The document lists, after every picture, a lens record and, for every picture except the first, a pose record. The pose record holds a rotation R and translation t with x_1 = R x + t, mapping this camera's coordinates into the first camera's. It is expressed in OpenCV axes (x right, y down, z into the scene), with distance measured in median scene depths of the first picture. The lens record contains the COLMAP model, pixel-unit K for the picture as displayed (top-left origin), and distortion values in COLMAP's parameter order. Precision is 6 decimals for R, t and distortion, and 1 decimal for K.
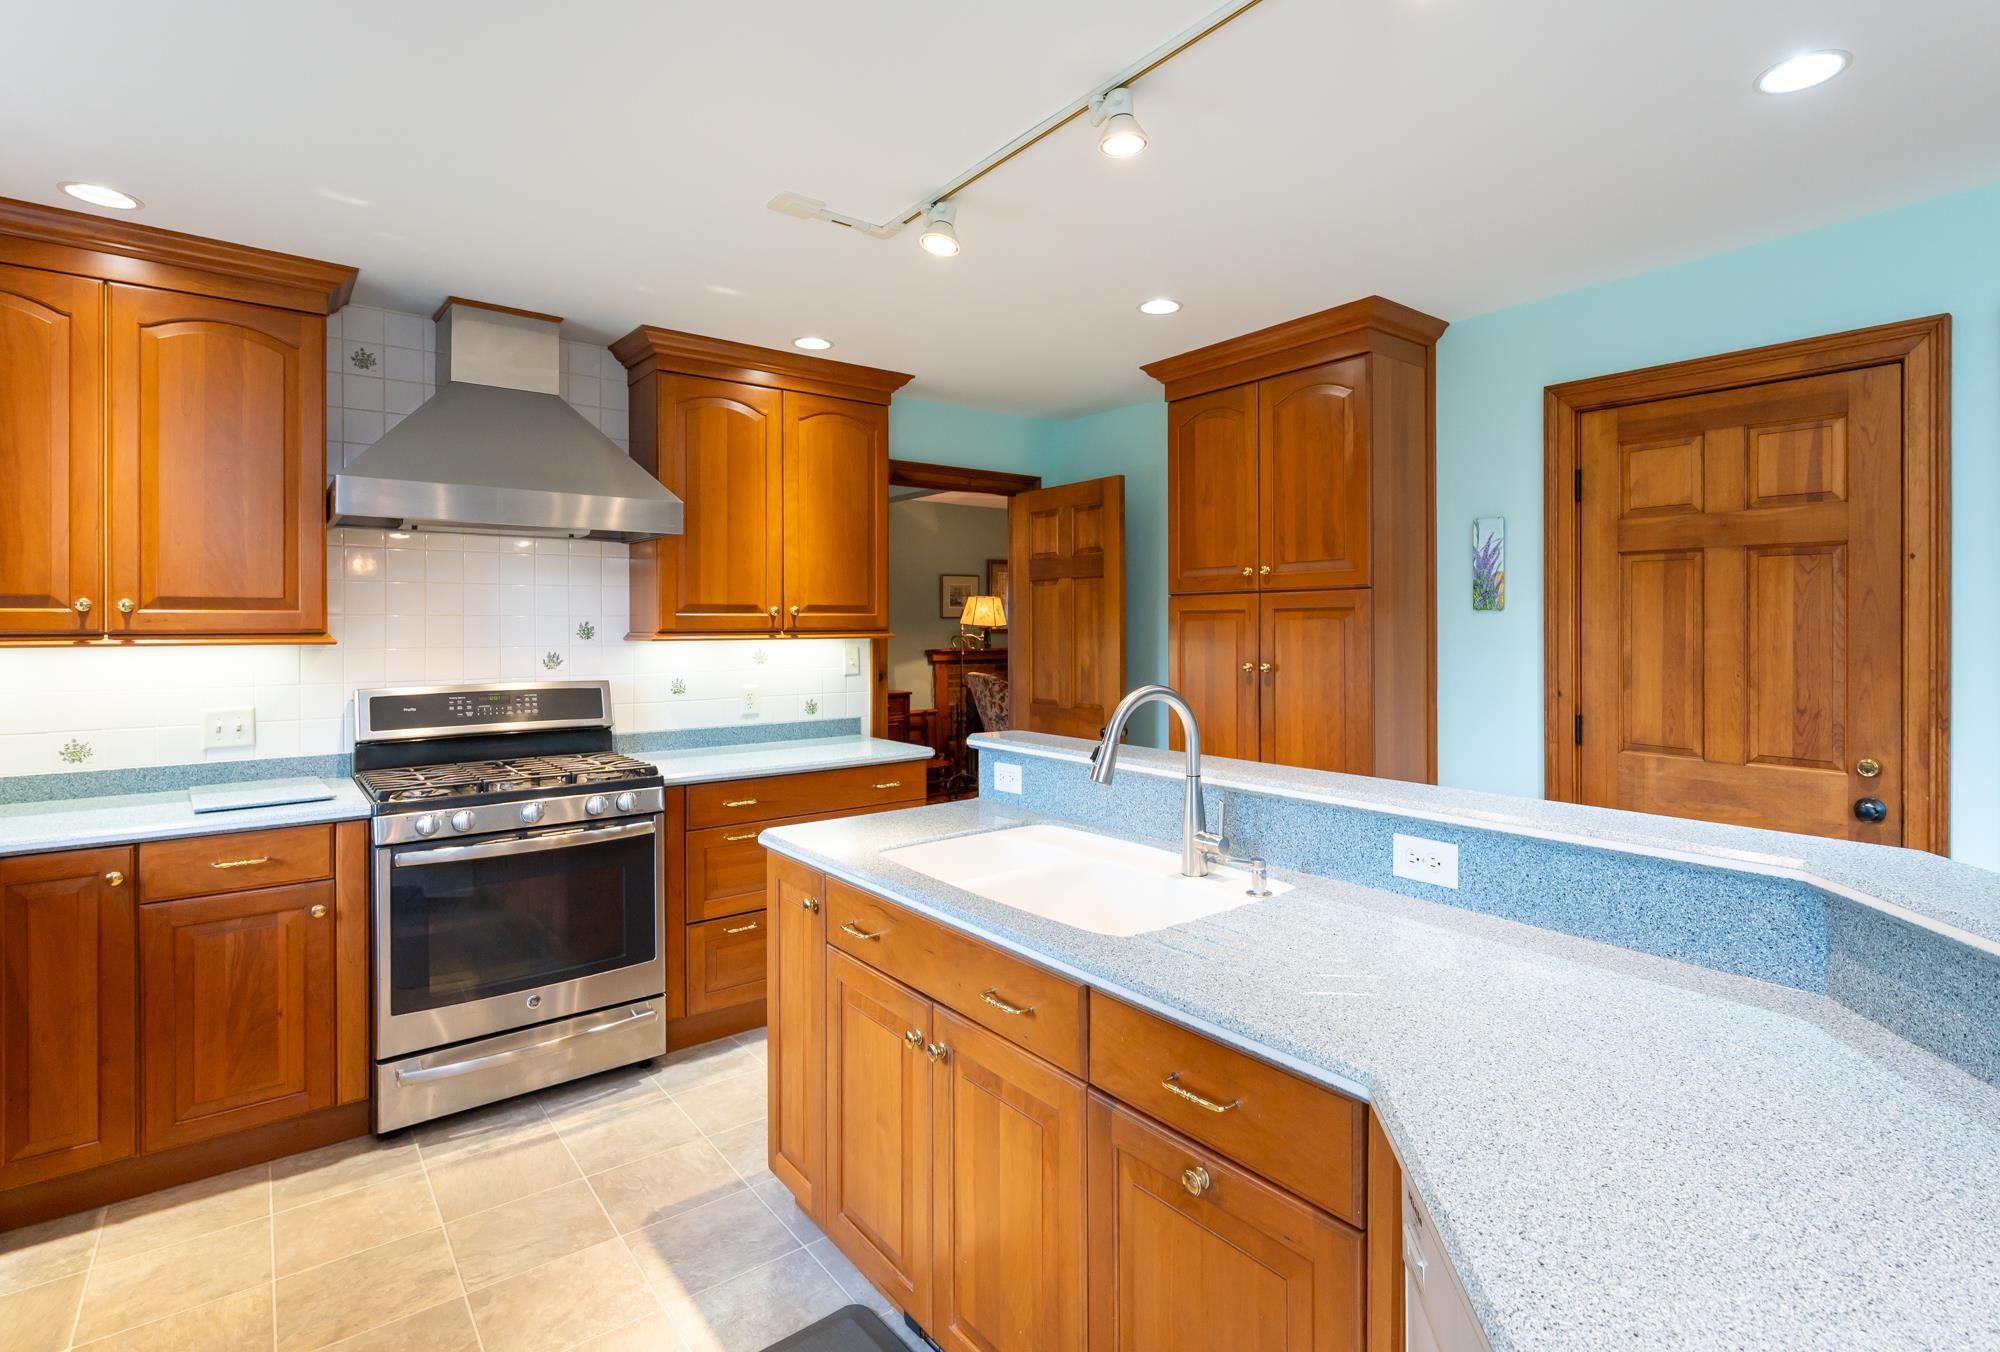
lens RADIAL K [[957.8, 0, 1063.2], [0, 957.8, 629.4], [0, 0, 1]] dist [-0.004715, 0.000803]
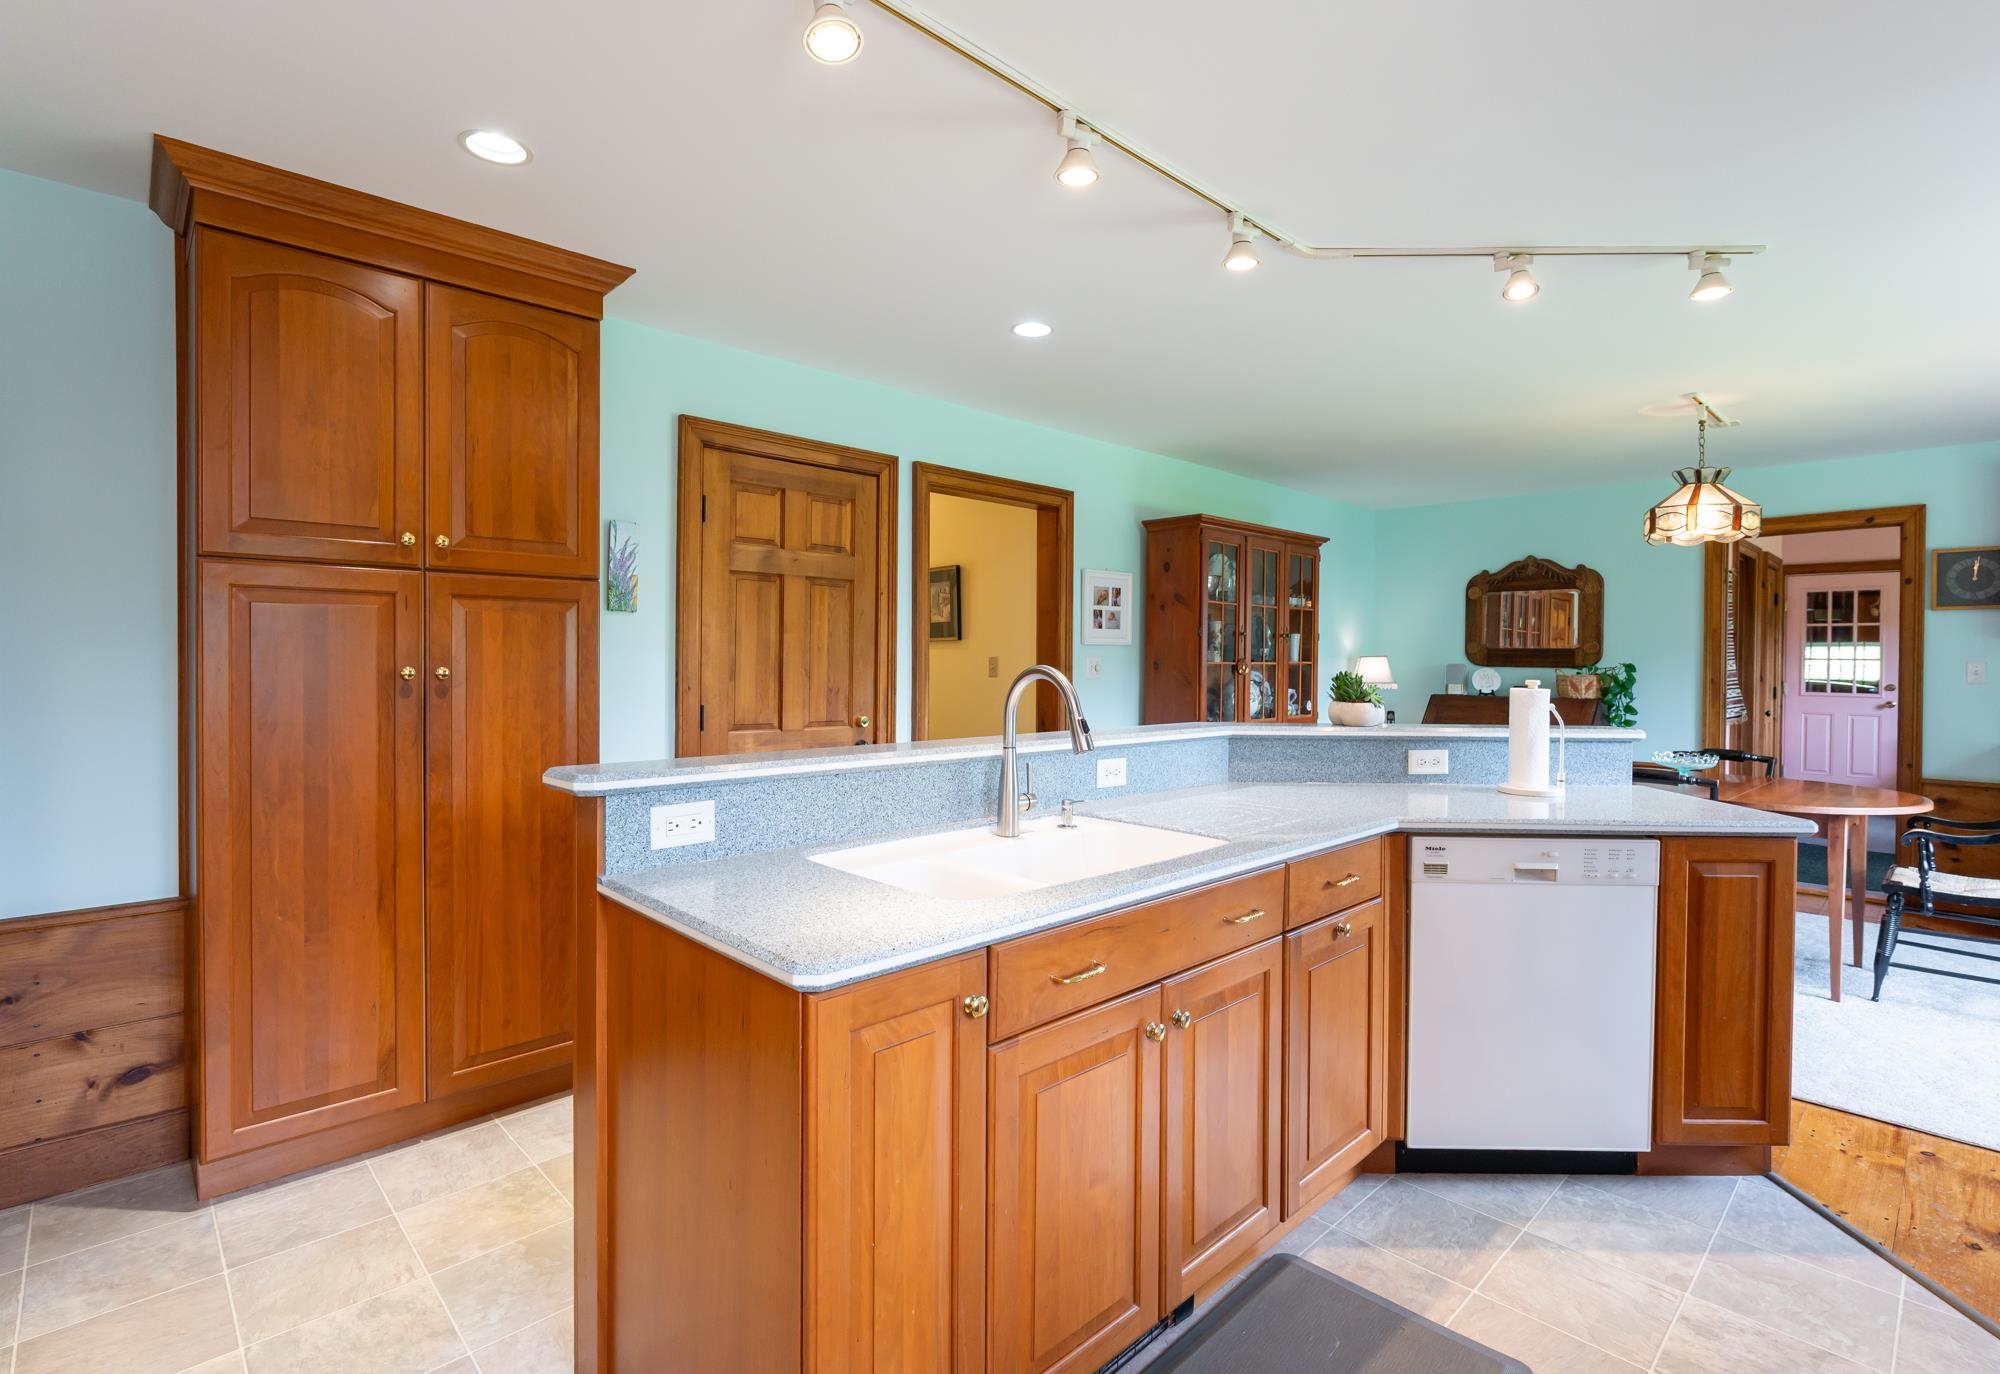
lens RADIAL K [[937.5, 0, 998.6], [0, 937.5, 671.2], [0, 0, 1]] dist [0.009151, -0.000554]
pose [[-0.053954, -0.011047, 0.998482, -0.628445], [-0.004433, 0.999932, 0.010823, 0.033698], [-0.998534, -0.003842, -0.053999, 0.703178]]
